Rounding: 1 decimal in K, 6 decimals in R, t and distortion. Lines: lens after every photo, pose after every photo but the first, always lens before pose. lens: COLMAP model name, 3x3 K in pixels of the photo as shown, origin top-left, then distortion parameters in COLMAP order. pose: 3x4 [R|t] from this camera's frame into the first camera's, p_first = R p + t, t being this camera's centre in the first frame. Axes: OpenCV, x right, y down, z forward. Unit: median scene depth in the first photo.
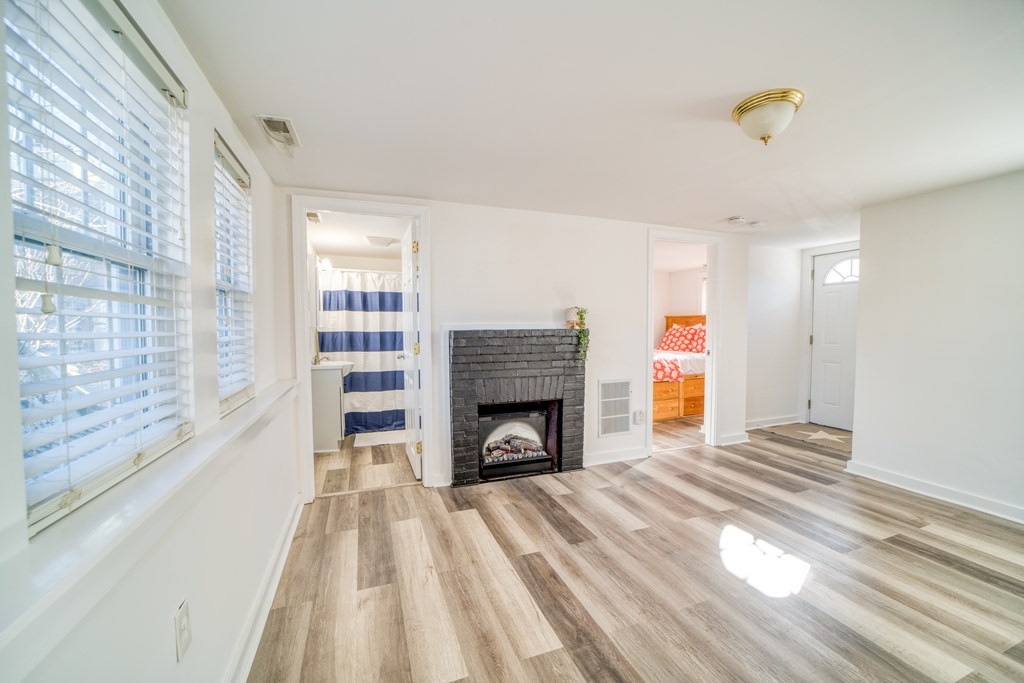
lens RADIAL K [[425.0, 0, 508.1], [0, 425.0, 342.2], [0, 0, 1]] dist [-0.003016, -0.000268]
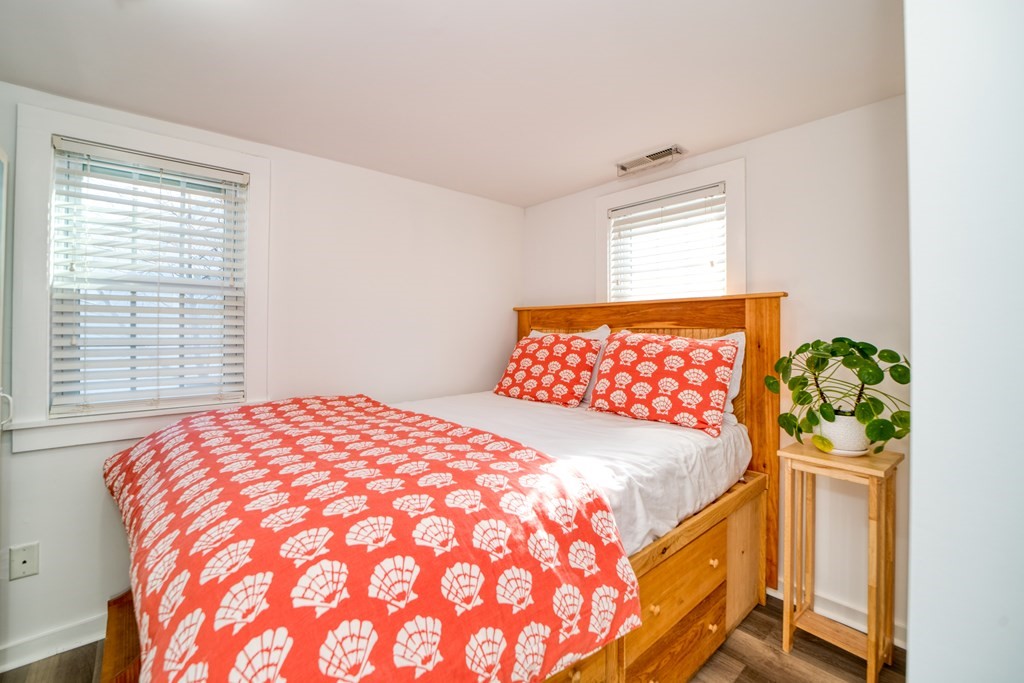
lens RADIAL K [[425.0, 0, 508.9], [0, 425.0, 335.1], [0, 0, 1]] dist [-0.003016, -0.000268]
pose [[0.923333, 0.007032, 0.383935, 0.263193], [0.008588, 0.999204, -0.038955, -0.024516], [-0.383903, 0.039265, 0.922538, 0.768990]]
